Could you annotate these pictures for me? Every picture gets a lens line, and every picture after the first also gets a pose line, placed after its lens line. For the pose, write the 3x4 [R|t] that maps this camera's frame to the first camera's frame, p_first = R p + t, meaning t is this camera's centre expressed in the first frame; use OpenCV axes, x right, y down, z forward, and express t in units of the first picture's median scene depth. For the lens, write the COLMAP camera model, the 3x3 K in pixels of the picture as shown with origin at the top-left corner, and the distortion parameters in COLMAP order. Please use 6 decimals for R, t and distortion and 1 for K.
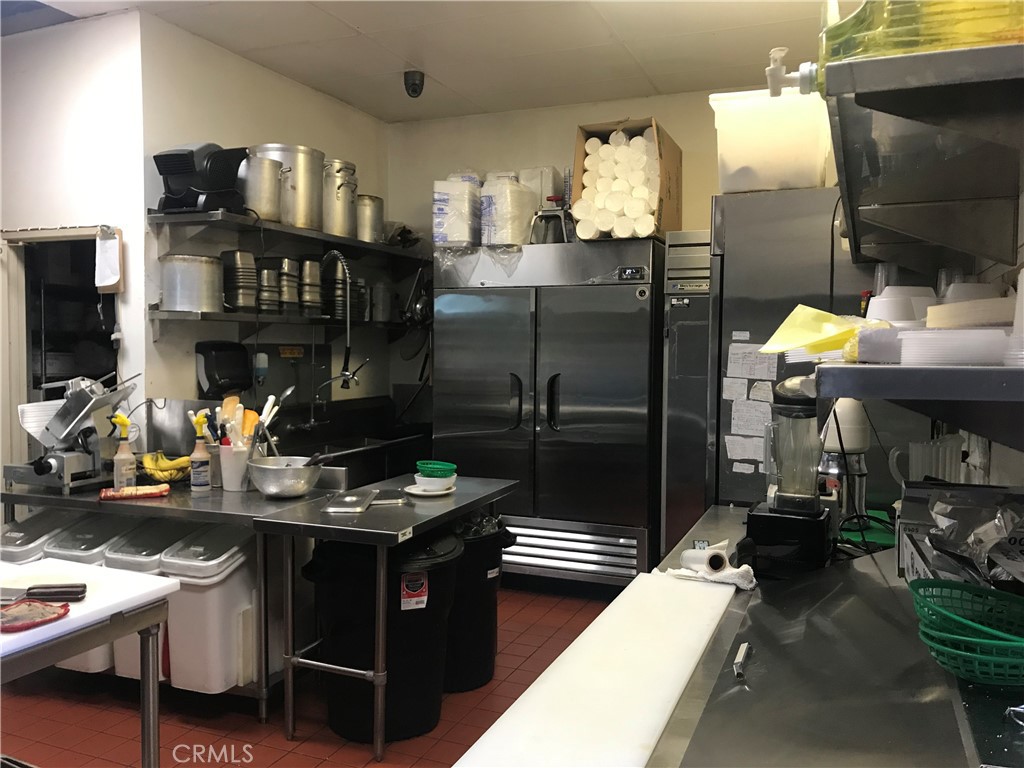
lens RADIAL K [[849.0, 0, 508.5], [0, 849.0, 375.2], [0, 0, 1]] dist [0.031178, -0.032083]
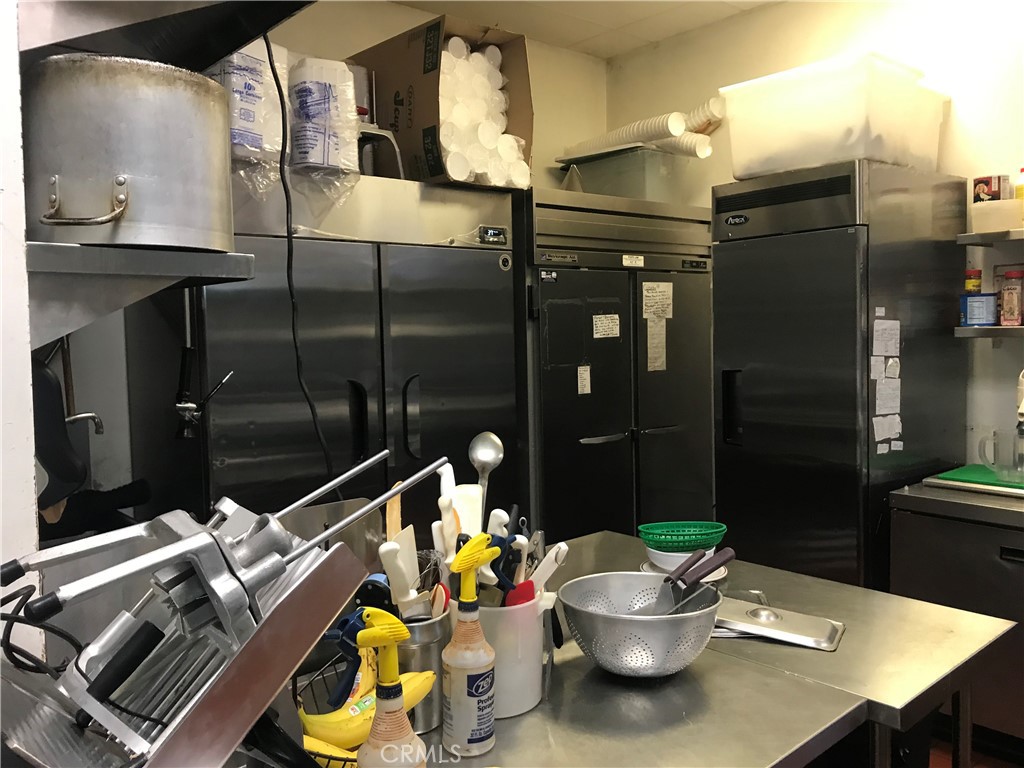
lens RADIAL K [[849.0, 0, 508.5], [0, 849.0, 375.2], [0, 0, 1]] dist [0.031178, -0.032083]
pose [[0.424419, -0.072752, 0.902538, -0.541192], [0.059739, 0.996845, 0.052262, -0.034995], [-0.903493, 0.031735, 0.427426, 0.674398]]
